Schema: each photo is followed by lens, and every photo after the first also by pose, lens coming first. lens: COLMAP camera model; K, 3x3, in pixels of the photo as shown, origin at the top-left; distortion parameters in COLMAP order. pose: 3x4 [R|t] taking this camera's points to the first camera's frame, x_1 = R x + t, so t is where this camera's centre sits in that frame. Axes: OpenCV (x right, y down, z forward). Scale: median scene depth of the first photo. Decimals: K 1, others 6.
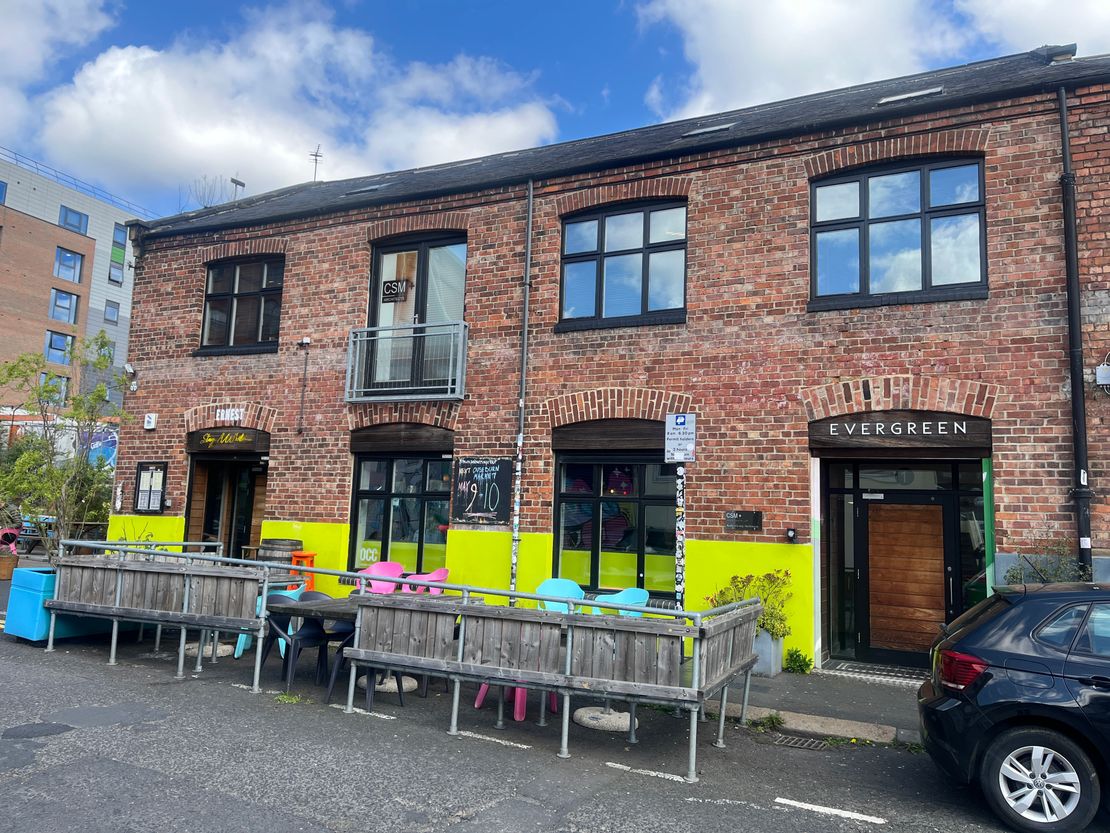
lens RADIAL K [[850.6, 0, 553.9], [0, 850.6, 411.0], [0, 0, 1]] dist [0.037506, -0.006099]
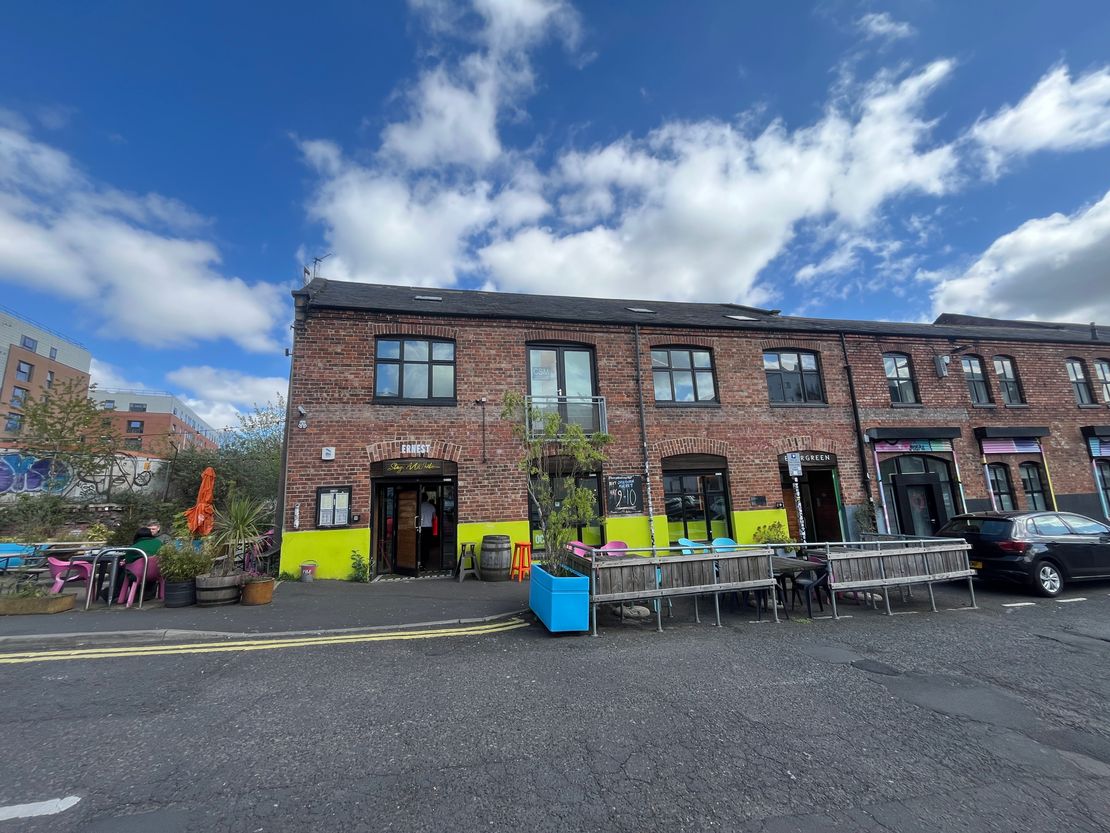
lens RADIAL K [[445.5, 0, 552.8], [0, 445.5, 415.9], [0, 0, 1]] dist [-0.004068, -0.000205]
pose [[0.786351, 0.049727, 0.615775, -0.705027], [-0.013670, 0.997912, -0.063130, -0.007030], [-0.617629, 0.041224, 0.785389, 0.328266]]
